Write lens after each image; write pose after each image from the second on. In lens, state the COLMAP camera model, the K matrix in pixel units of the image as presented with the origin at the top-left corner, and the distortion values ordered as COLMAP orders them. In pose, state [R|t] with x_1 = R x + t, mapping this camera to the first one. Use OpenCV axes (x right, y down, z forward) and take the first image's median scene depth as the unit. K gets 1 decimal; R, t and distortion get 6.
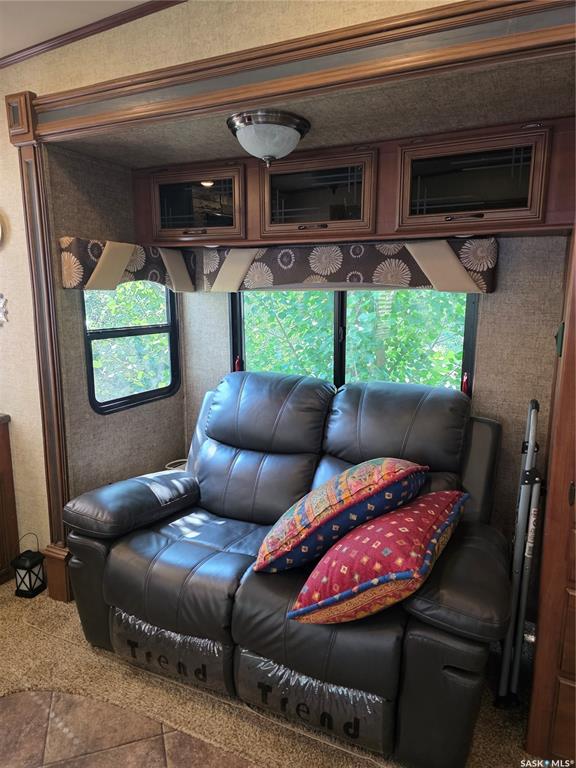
lens RADIAL K [[512.6, 0, 295.0], [0, 512.6, 380.7], [0, 0, 1]] dist [0.072939, -0.074077]
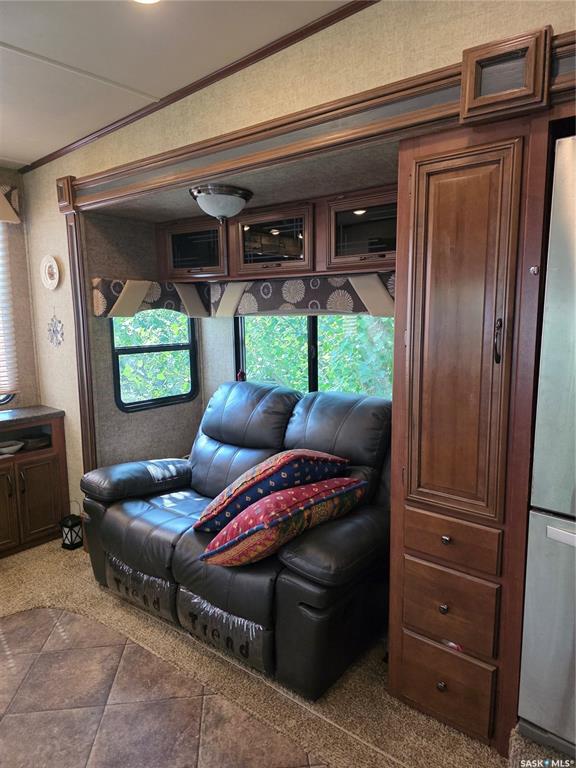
lens RADIAL K [[512.6, 0, 298.6], [0, 512.6, 385.3], [0, 0, 1]] dist [0.072939, -0.074077]
pose [[0.976757, 0.020919, -0.213326, 0.370200], [-0.027152, 0.999284, -0.026332, 0.023018], [0.212623, 0.031512, 0.976626, -0.197899]]
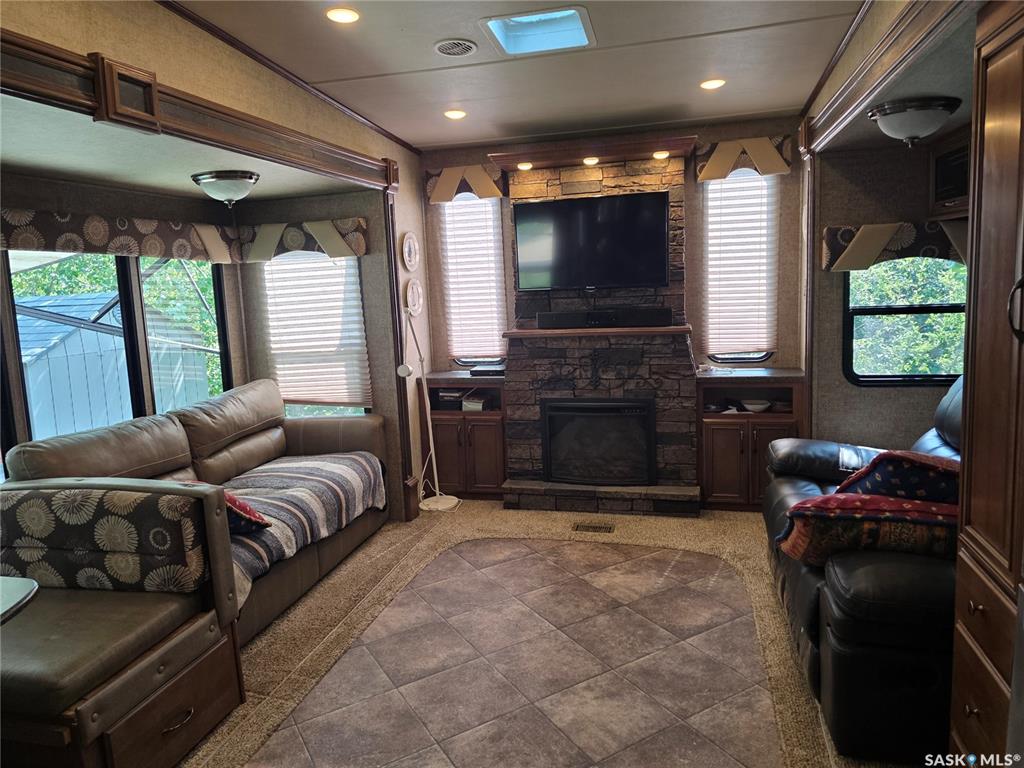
lens RADIAL K [[683.5, 0, 516.8], [0, 683.5, 369.1], [0, 0, 1]] dist [0.072939, -0.074077]
pose [[0.201888, 0.117171, -0.972374, 0.999846], [-0.124957, 0.987786, 0.093084, -0.015646], [0.971405, 0.102712, 0.214064, 0.010044]]
